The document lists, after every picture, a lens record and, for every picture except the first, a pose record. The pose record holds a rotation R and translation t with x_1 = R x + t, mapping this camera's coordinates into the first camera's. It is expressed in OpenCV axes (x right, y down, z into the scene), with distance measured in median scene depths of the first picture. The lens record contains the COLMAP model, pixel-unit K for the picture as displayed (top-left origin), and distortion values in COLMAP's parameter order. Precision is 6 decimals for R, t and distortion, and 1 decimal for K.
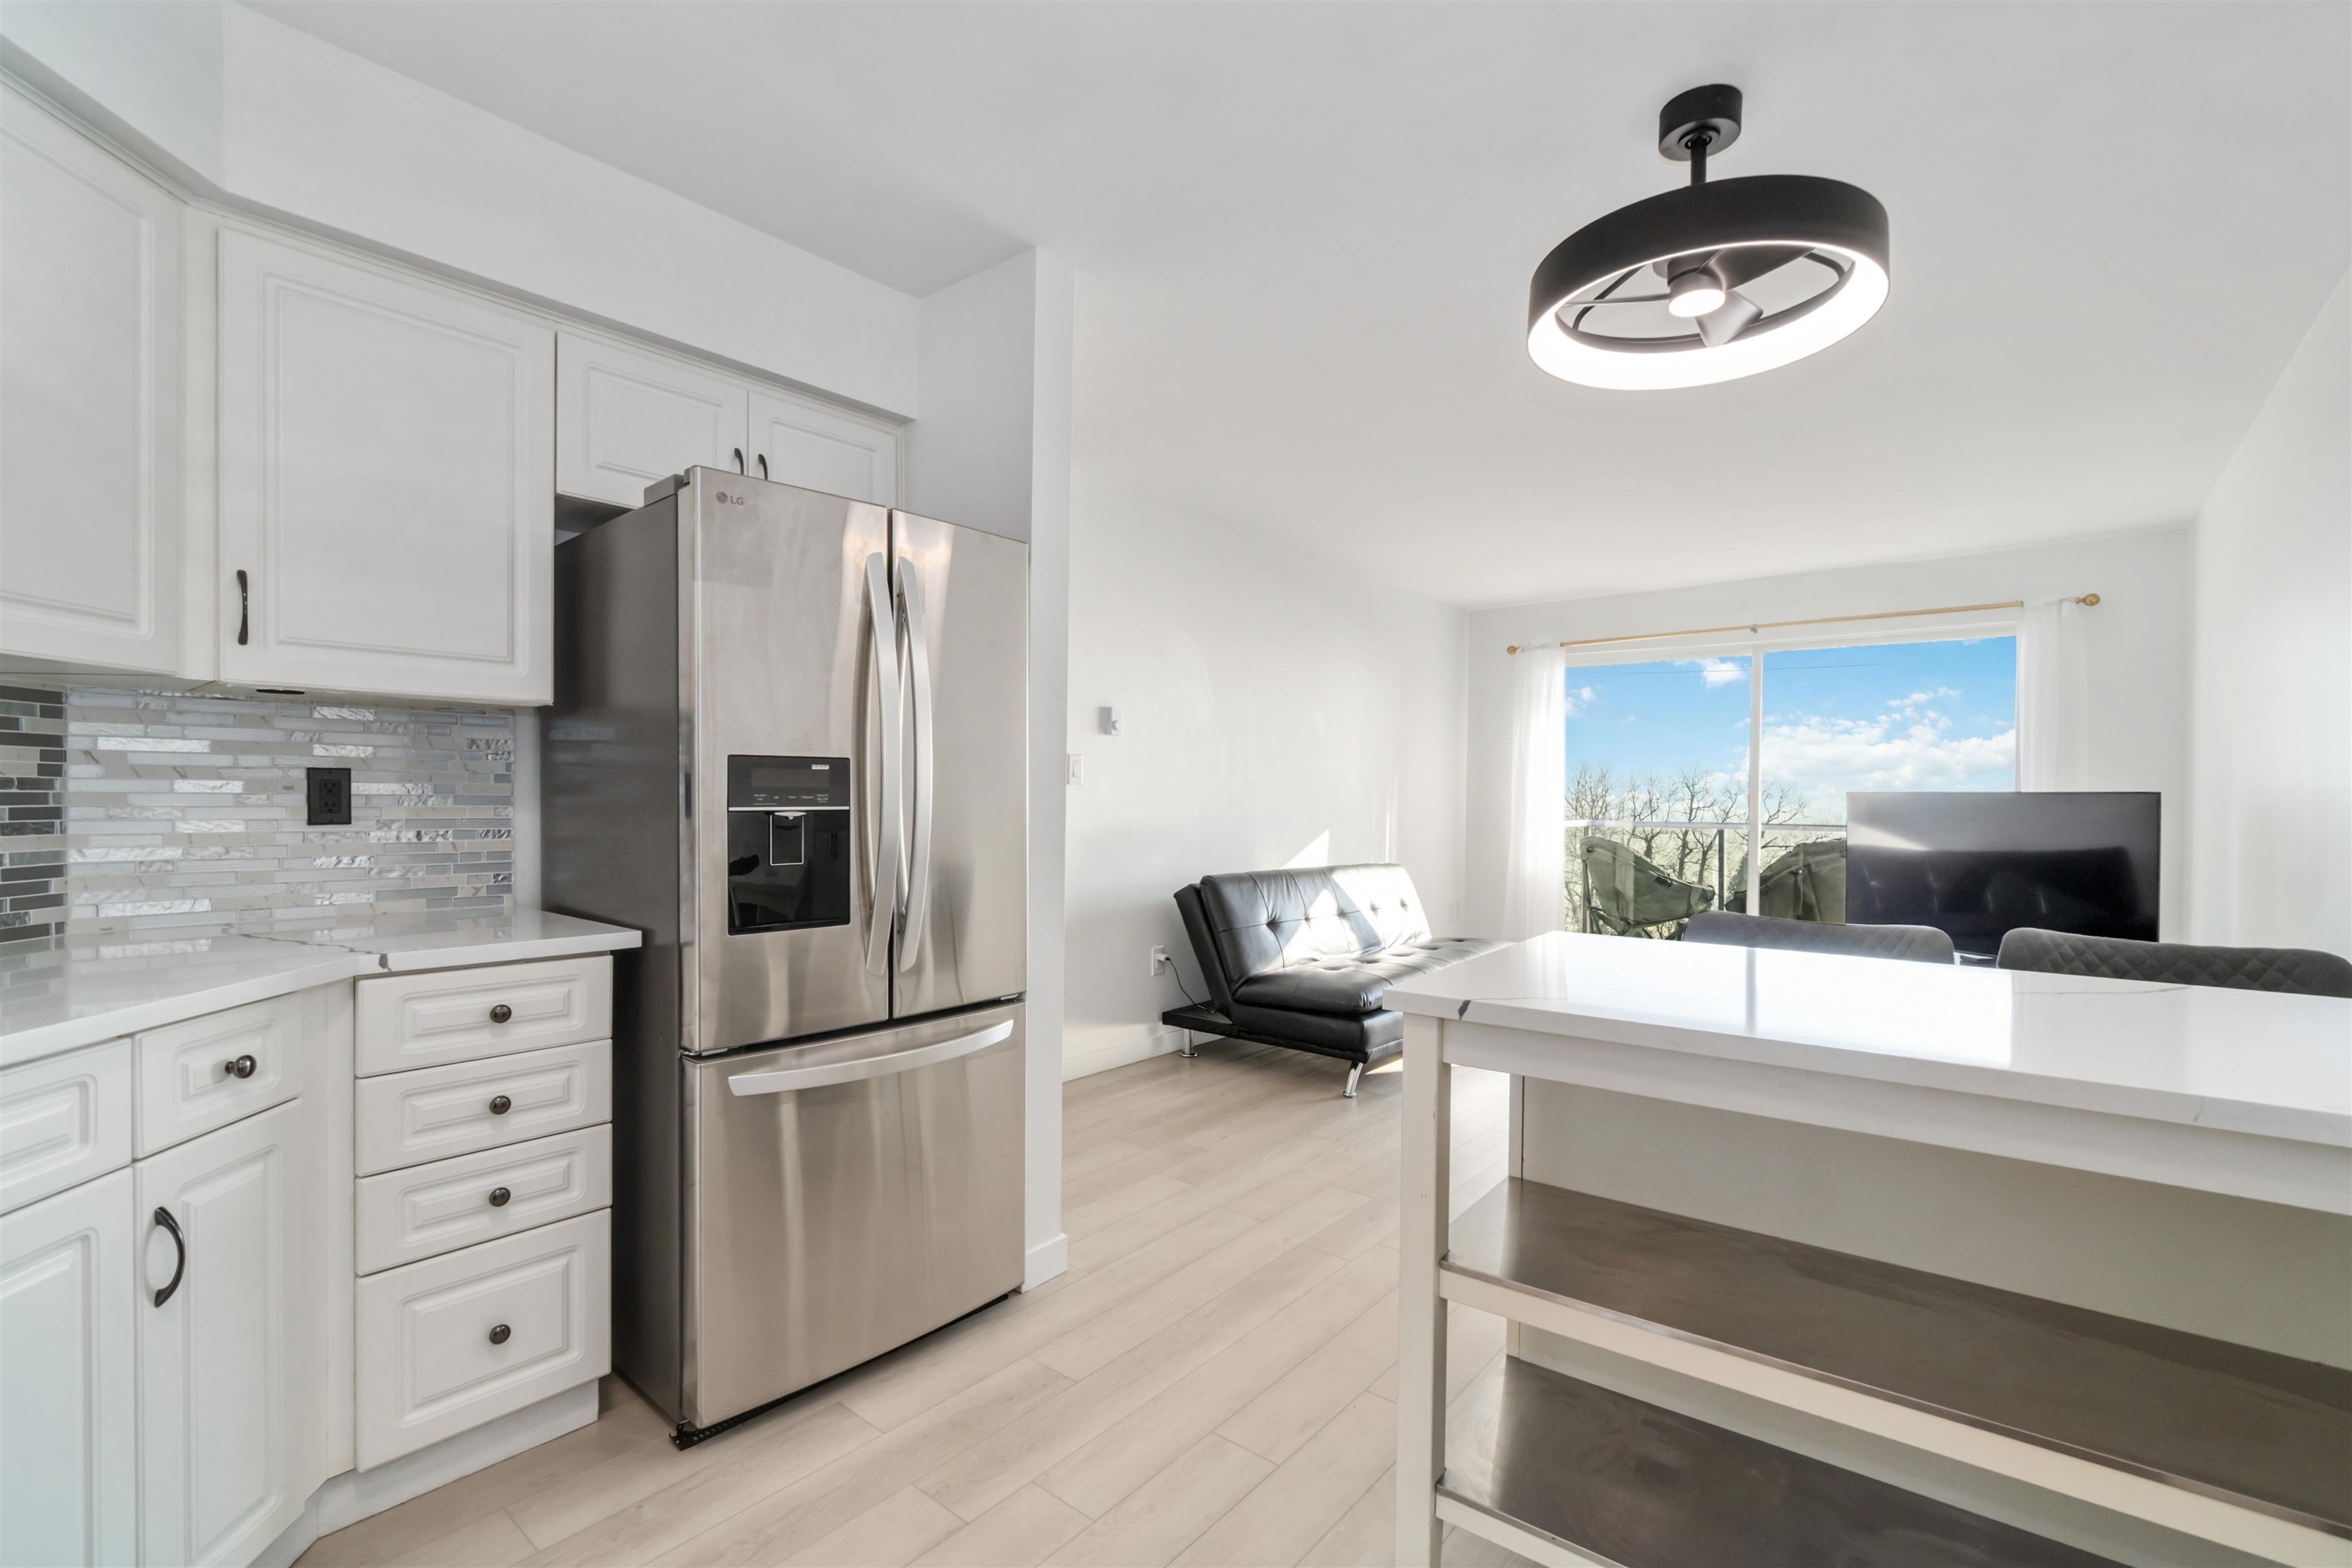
lens RADIAL K [[1028.5, 0, 1176.0], [0, 1028.5, 784.0], [0, 0, 1]] dist [-0.000019, -0.000029]
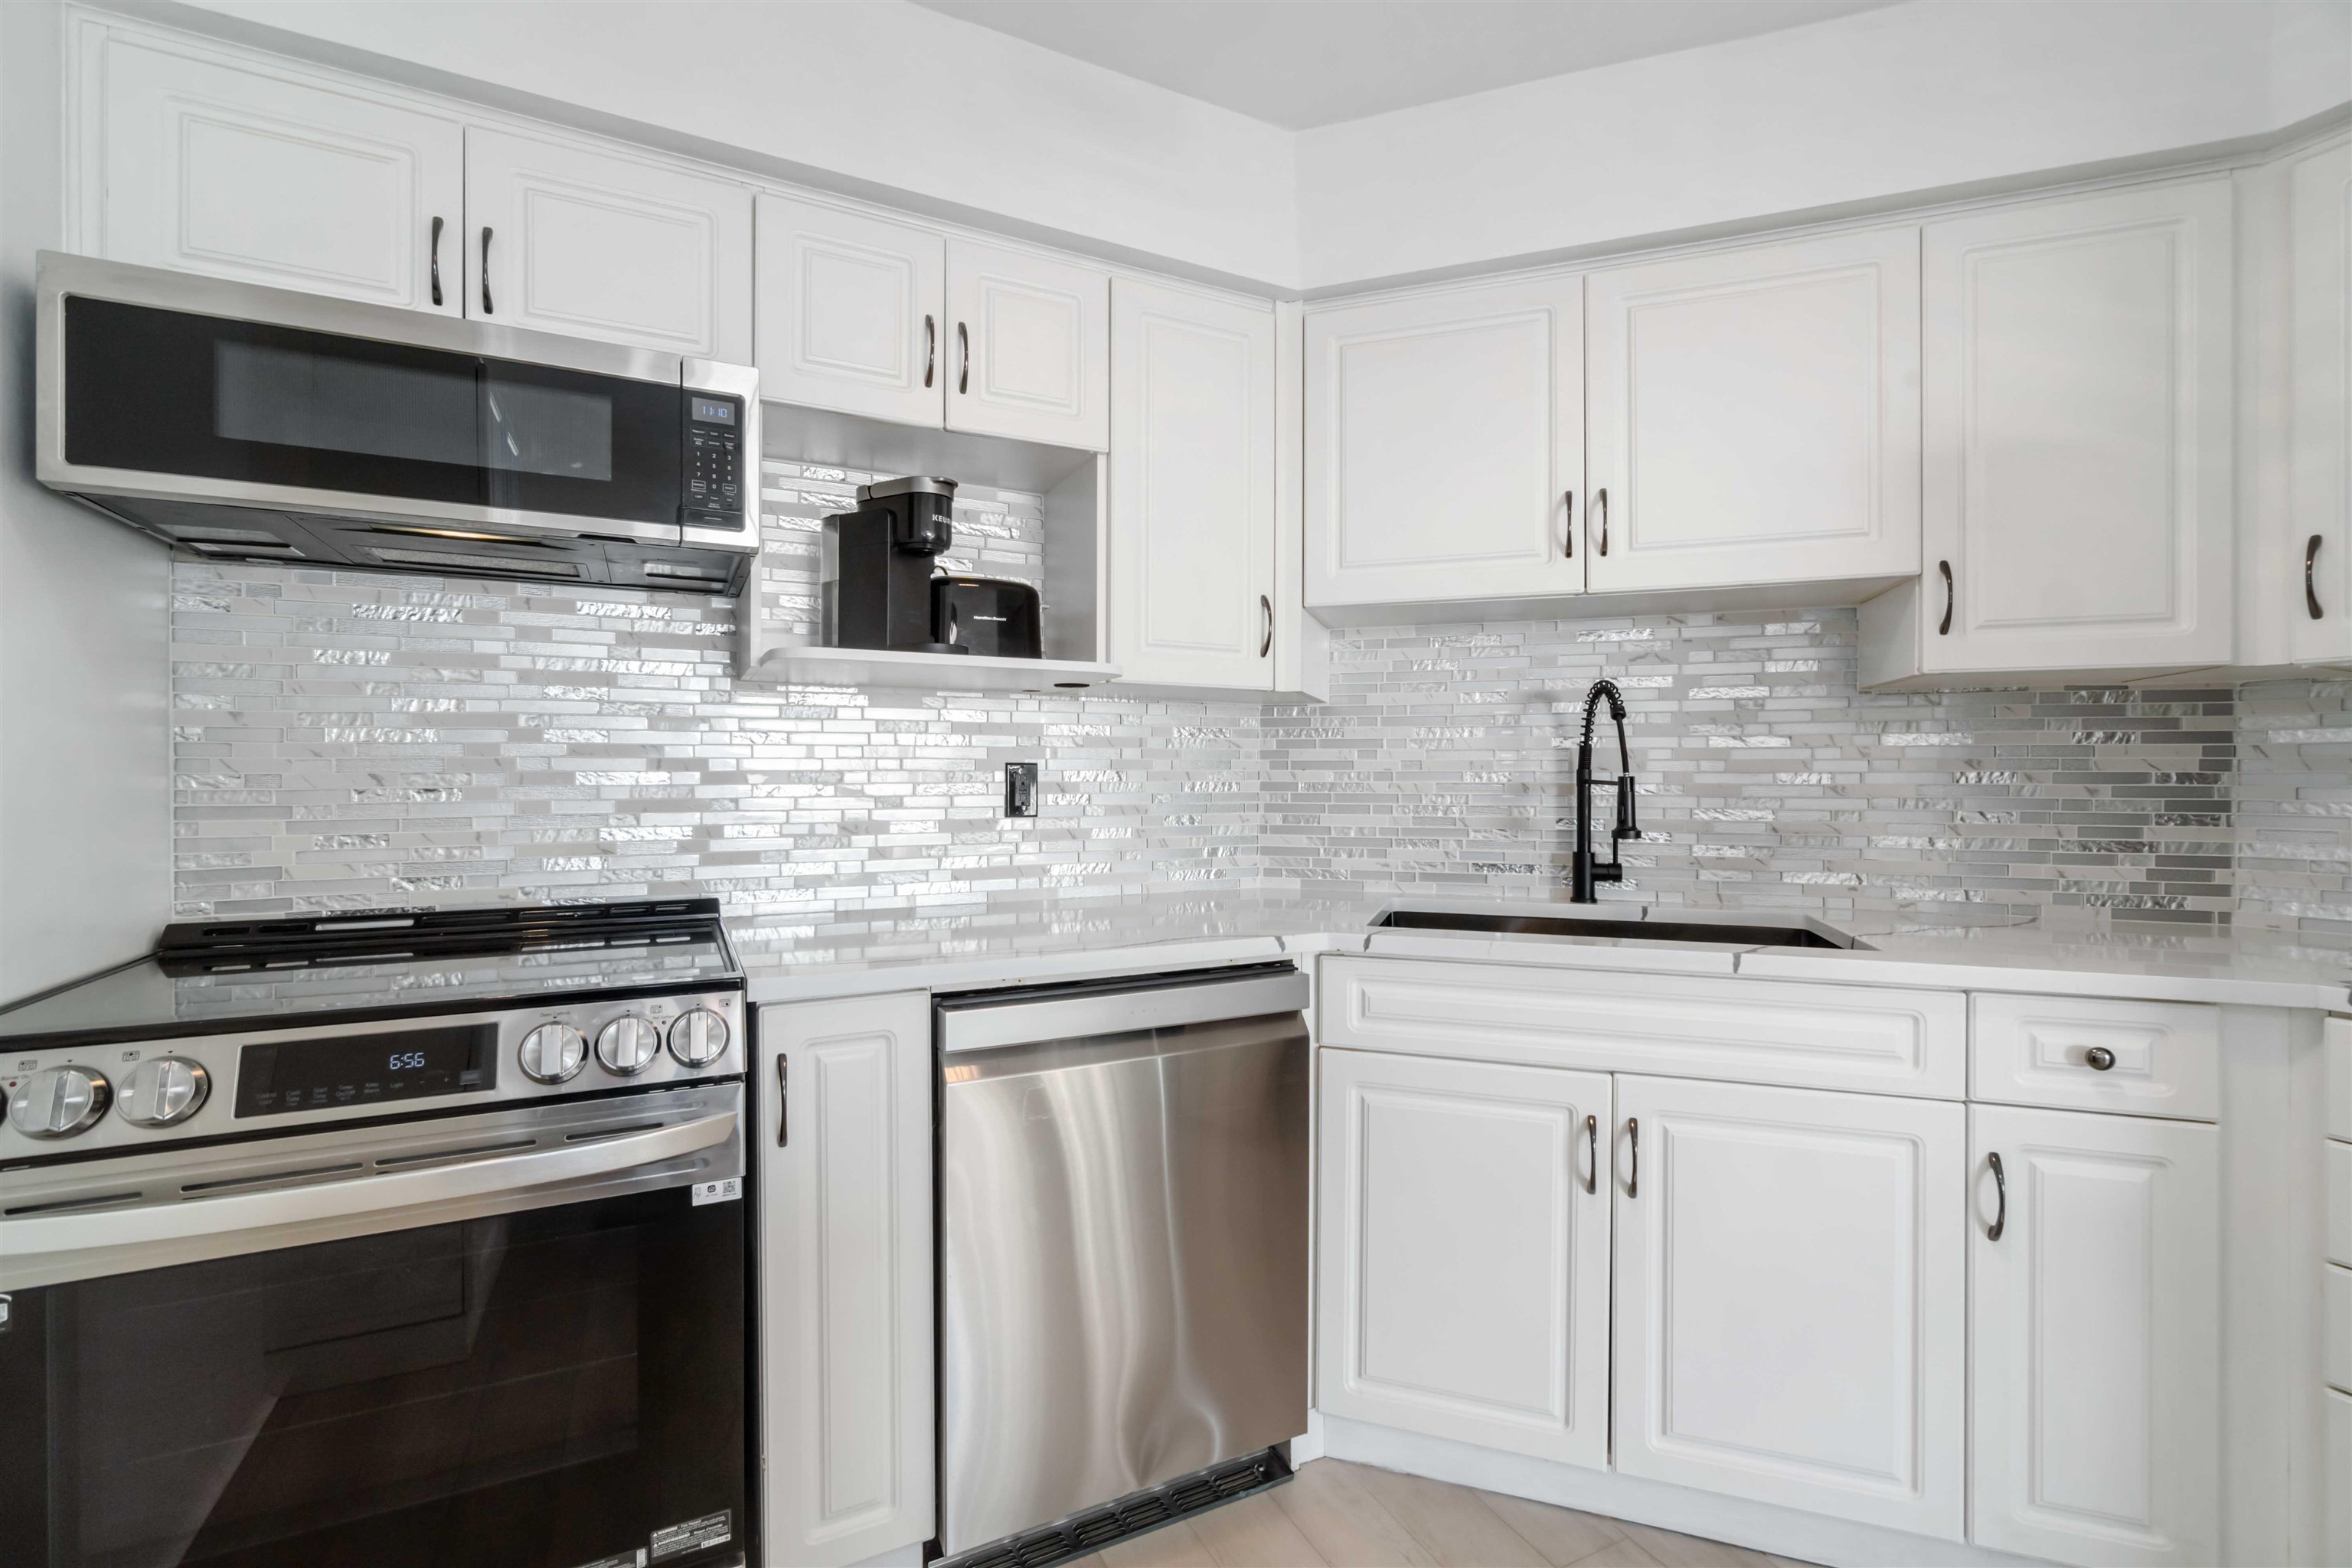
lens RADIAL K [[1028.5, 0, 1176.0], [0, 1028.5, 784.0], [0, 0, 1]] dist [-0.000019, -0.000029]
pose [[-0.380446, -0.002418, -0.924800, 0.277808], [-0.000770, 0.999997, -0.002298, 0.009000], [0.924803, -0.000162, -0.380447, 0.428913]]
